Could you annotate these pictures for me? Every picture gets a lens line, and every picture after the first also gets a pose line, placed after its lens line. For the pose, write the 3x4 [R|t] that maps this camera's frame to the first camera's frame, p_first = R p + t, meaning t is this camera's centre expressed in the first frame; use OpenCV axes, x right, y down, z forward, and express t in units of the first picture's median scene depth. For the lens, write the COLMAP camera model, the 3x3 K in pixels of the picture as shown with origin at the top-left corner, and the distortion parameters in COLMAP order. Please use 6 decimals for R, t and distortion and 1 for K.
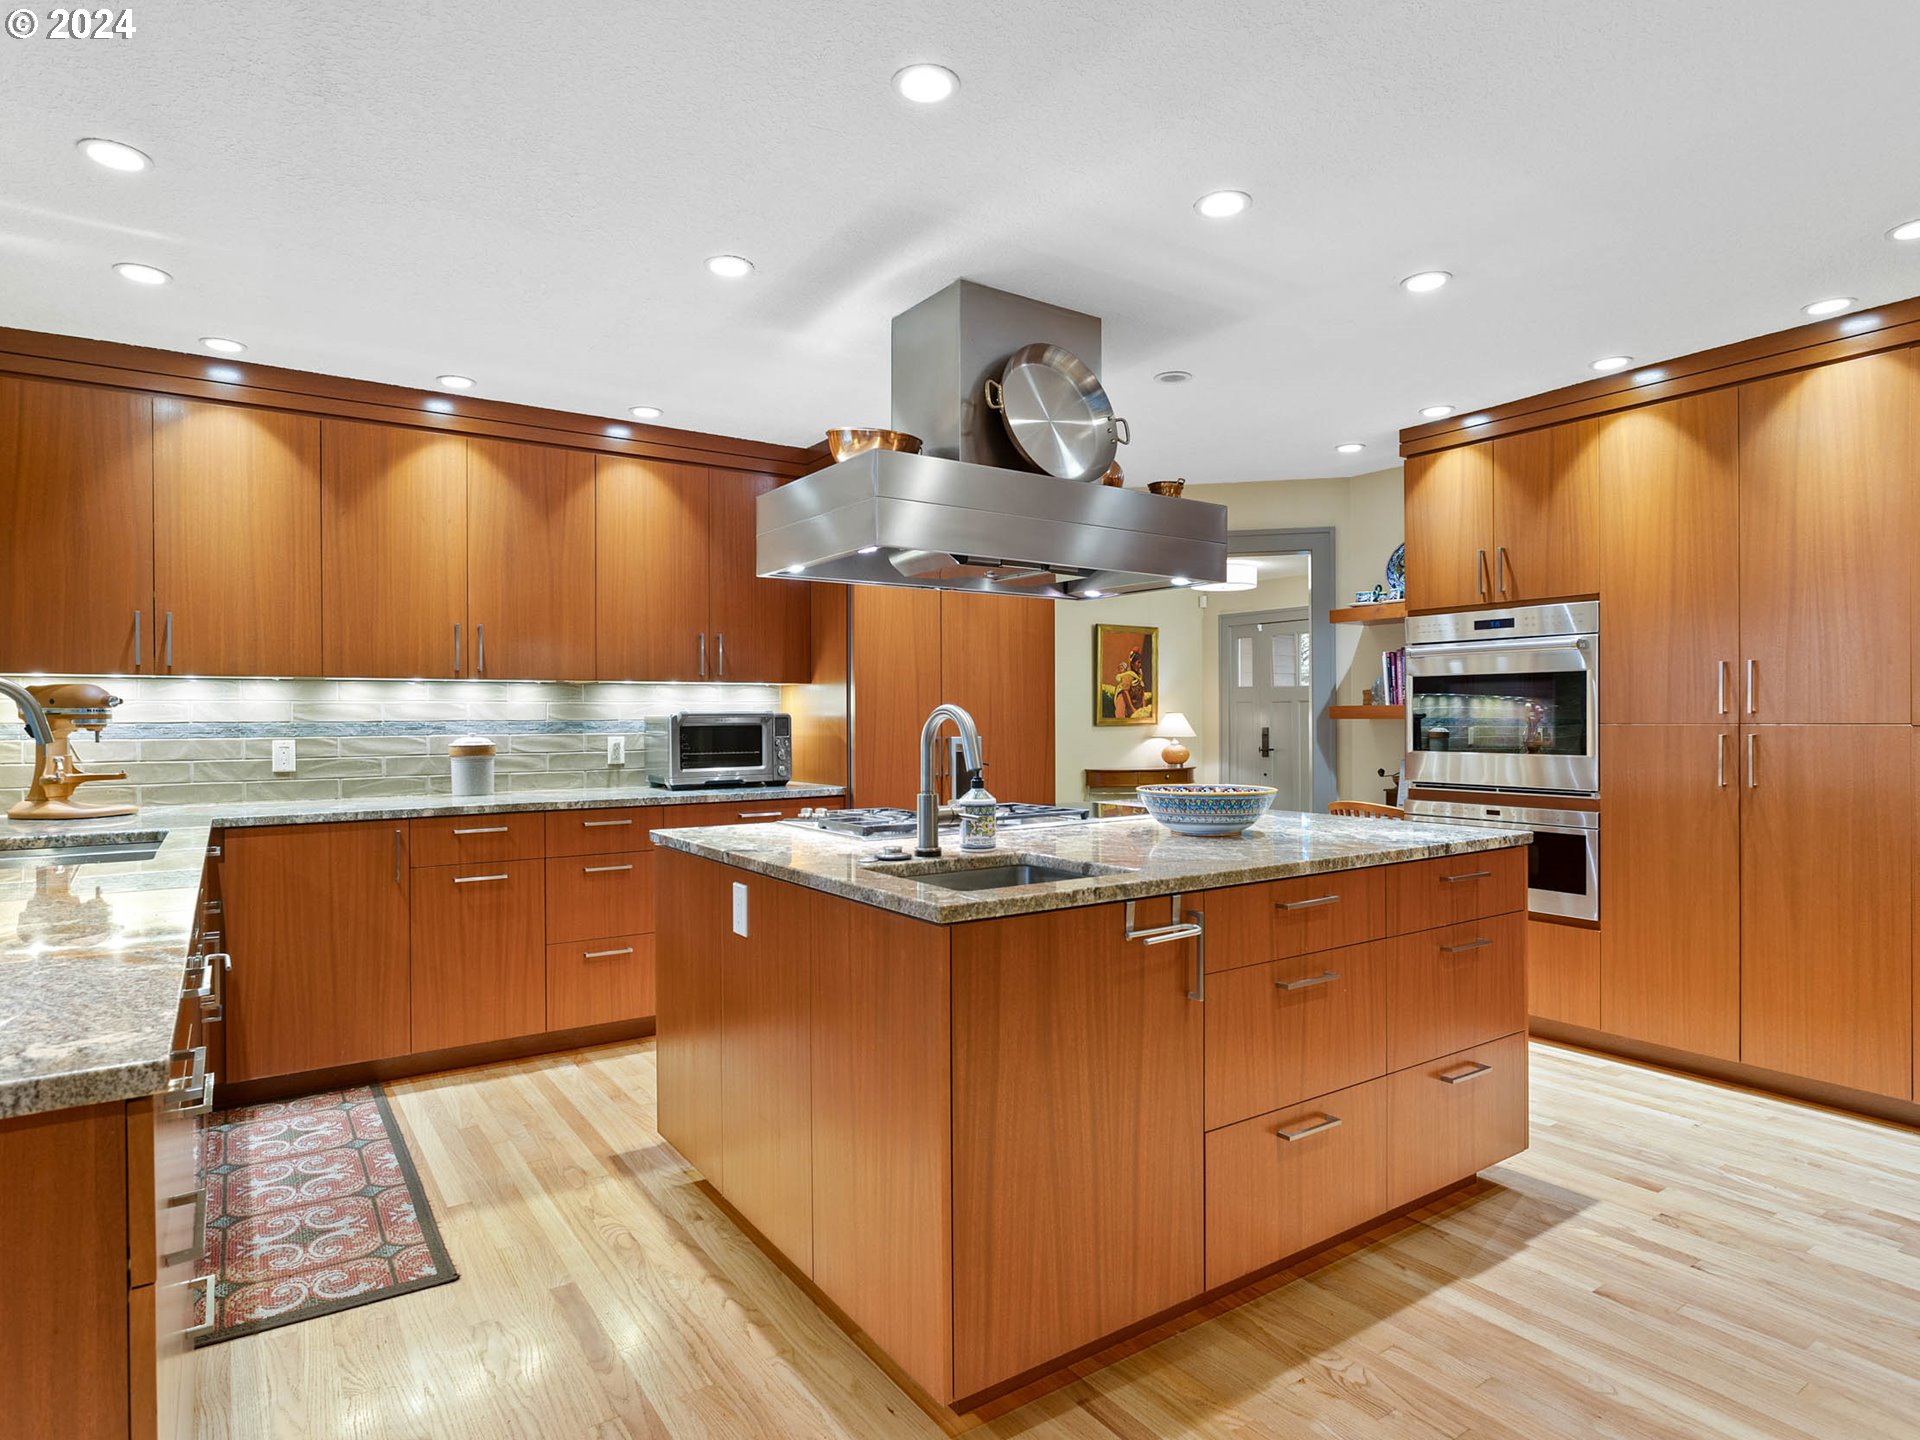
lens RADIAL K [[1073.7, 0, 954.1], [0, 1073.7, 710.3], [0, 0, 1]] dist [0.003785, 0.002173]
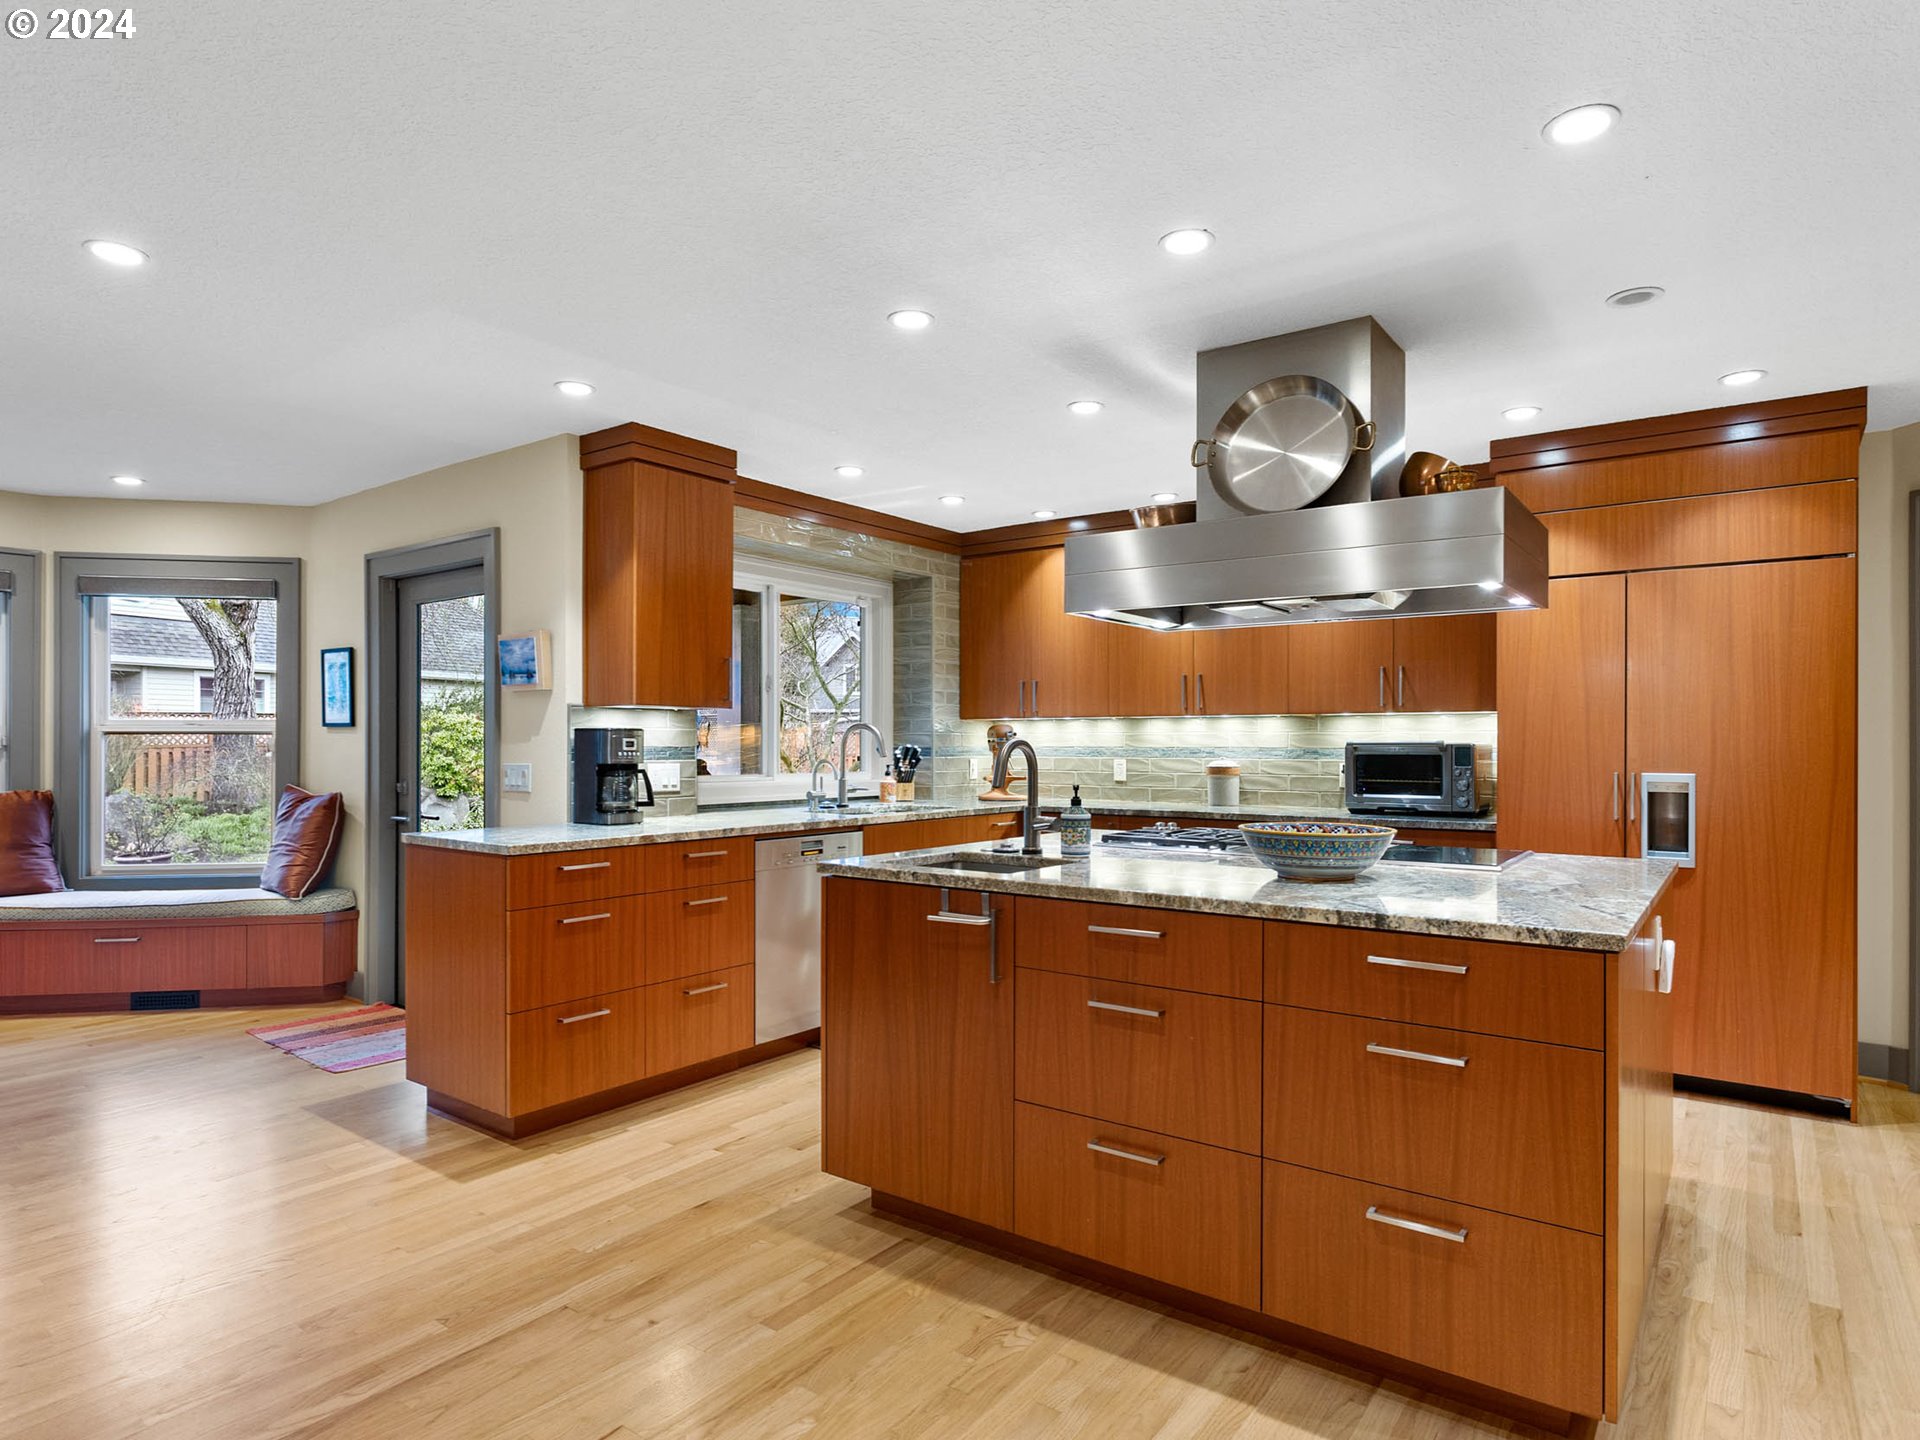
lens RADIAL K [[1073.7, 0, 950.3], [0, 1073.7, 738.9], [0, 0, 1]] dist [0.003785, 0.002173]
pose [[0.326064, 0.000286, -0.945348, 0.709921], [0.001899, 0.999998, 0.000957, -0.002755], [0.945346, -0.002107, 0.326062, 0.293444]]
